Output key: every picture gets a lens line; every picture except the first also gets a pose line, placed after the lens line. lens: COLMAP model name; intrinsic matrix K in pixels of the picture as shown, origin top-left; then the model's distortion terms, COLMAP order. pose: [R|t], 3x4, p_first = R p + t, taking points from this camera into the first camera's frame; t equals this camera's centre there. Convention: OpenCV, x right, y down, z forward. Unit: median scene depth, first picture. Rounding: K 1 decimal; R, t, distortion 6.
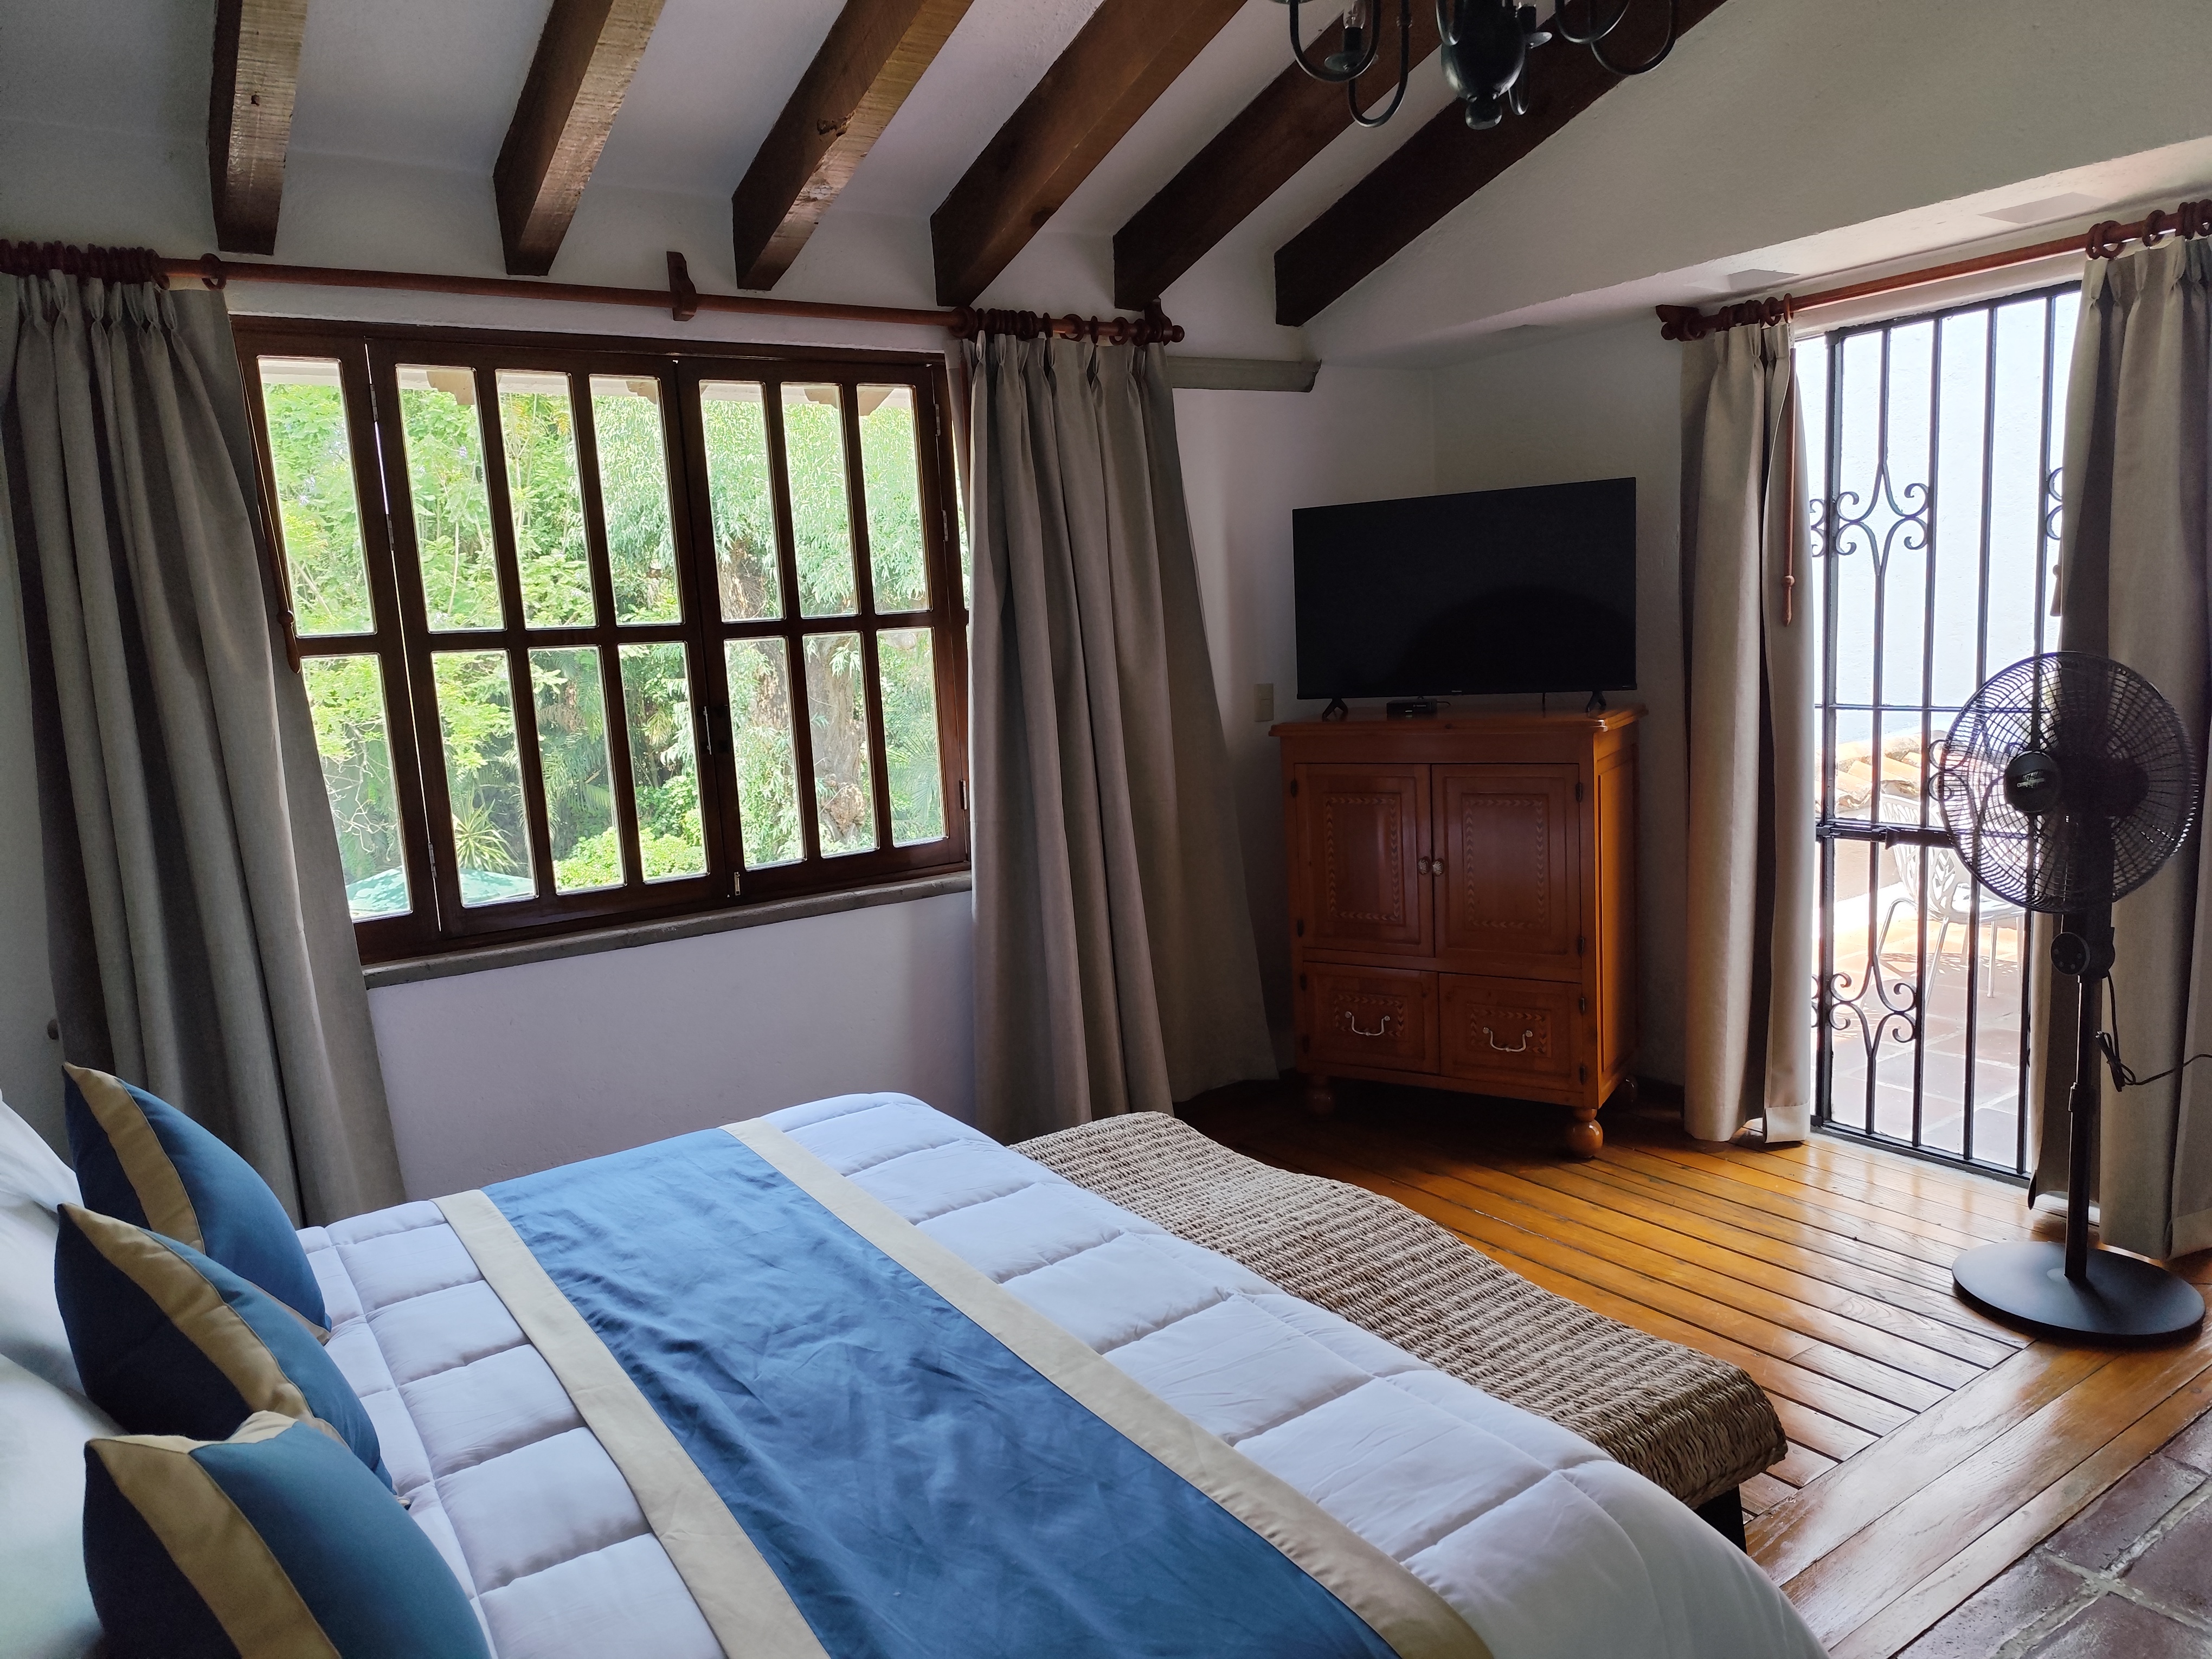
lens RADIAL K [[1506.4, 0, 1105.3], [0, 1506.4, 840.1], [0, 0, 1]] dist [0.079233, -0.100922]
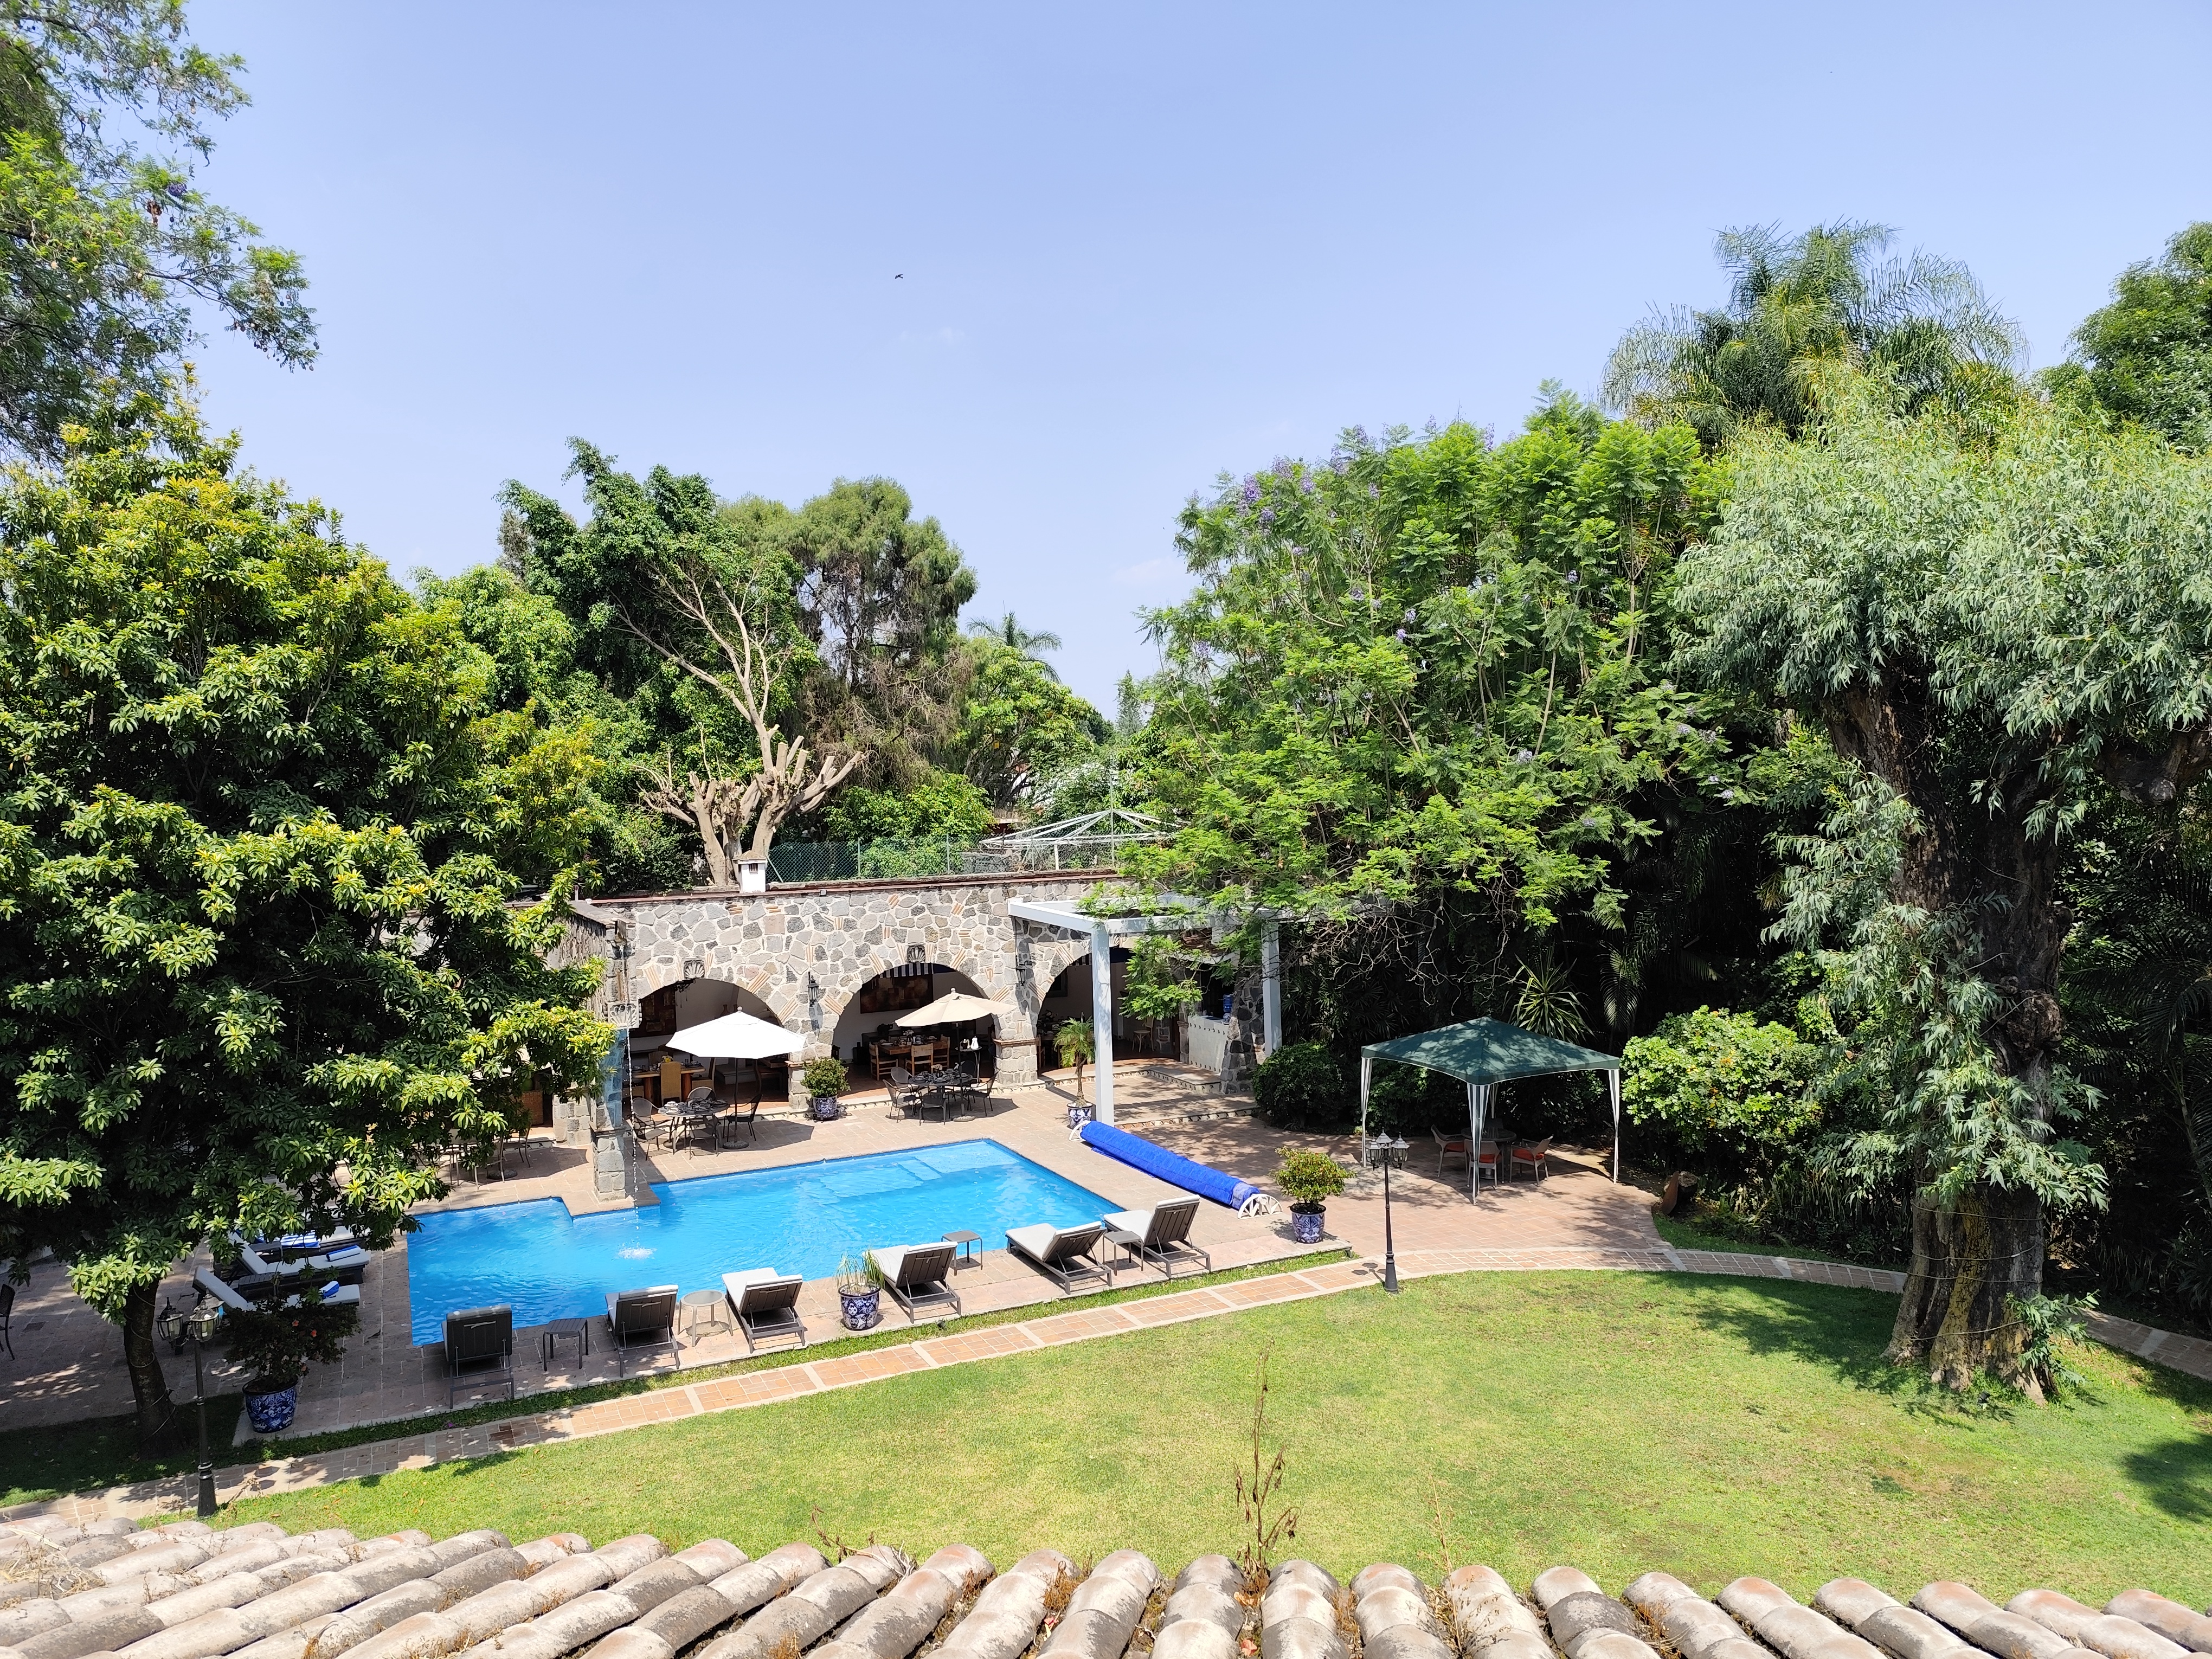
lens RADIAL K [[1506.4, 0, 1105.3], [0, 1506.4, 840.1], [0, 0, 1]] dist [0.079233, -0.100922]
pose [[0.753465, 0.048802, -0.655675, -0.209765], [-0.110130, 0.992520, -0.052683, -0.141466], [0.648199, 0.111904, 0.753203, 1.084700]]
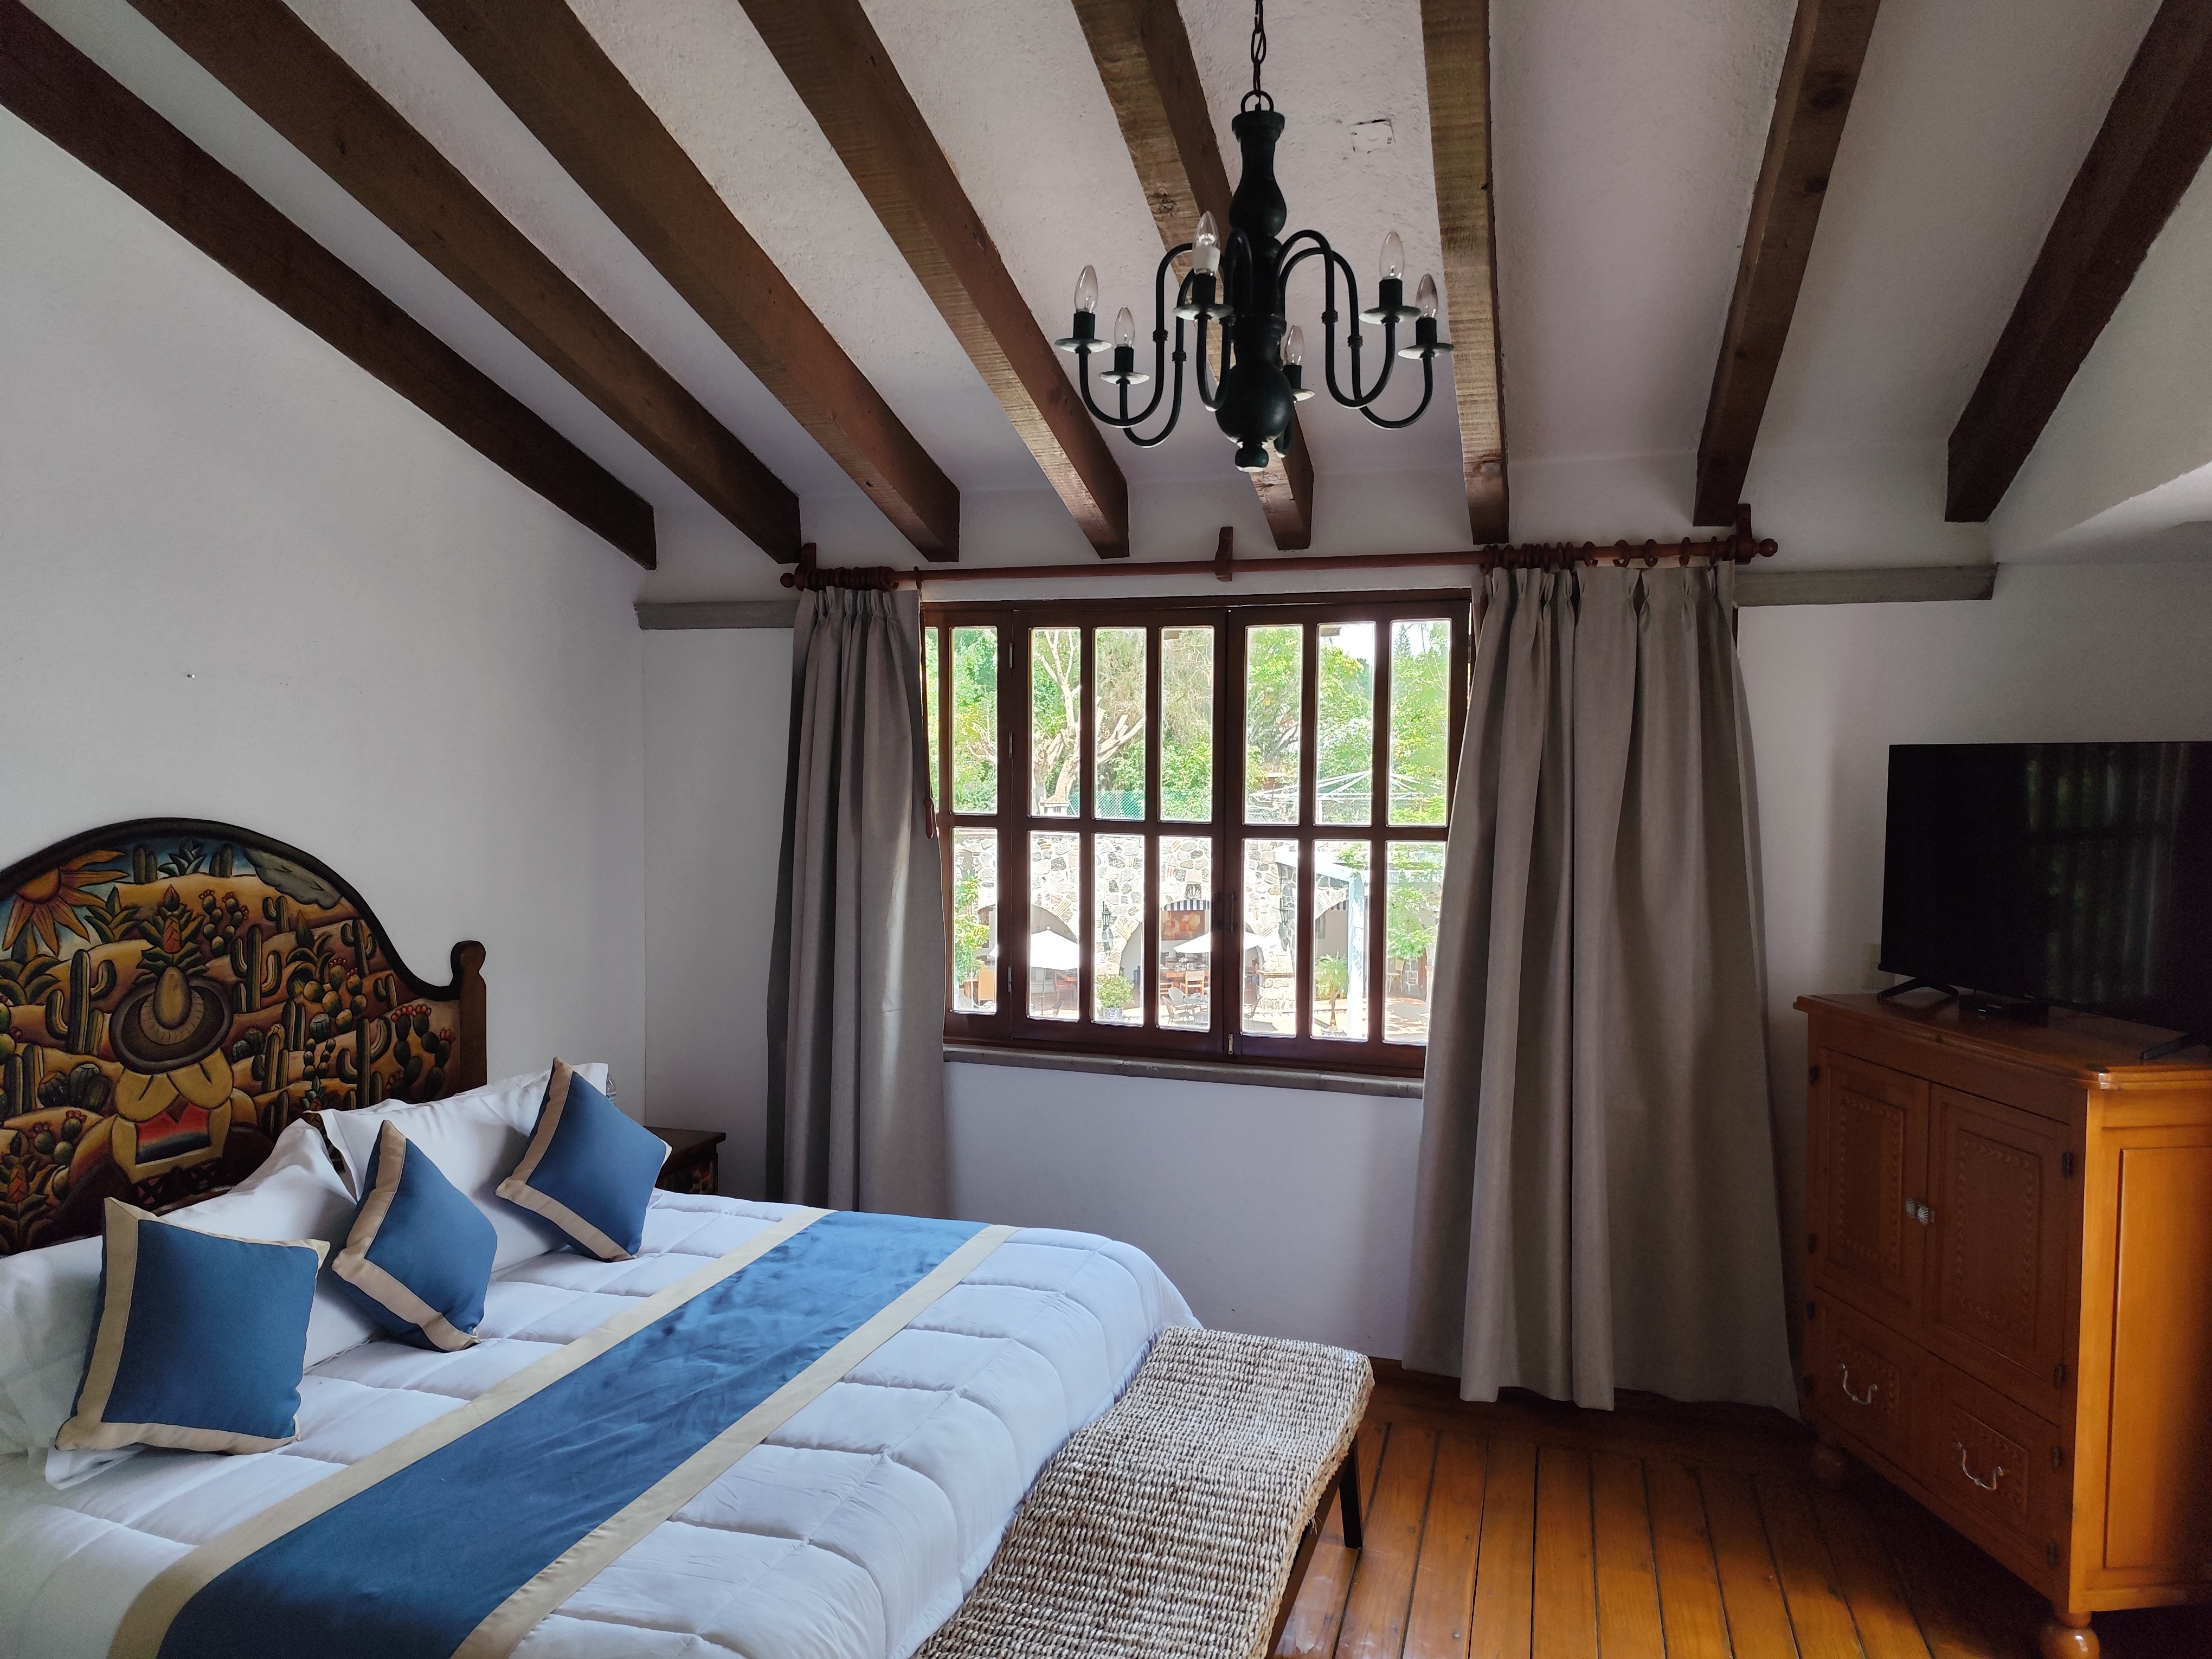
lens RADIAL K [[1521.4, 0, 1103.8], [0, 1521.4, 822.5], [0, 0, 1]] dist [0.026414, -0.005192]
pose [[0.626232, 0.095990, -0.773705, 0.621869], [-0.159147, 0.987235, -0.006331, -0.124353], [0.763221, 0.127097, 0.633514, 0.170013]]
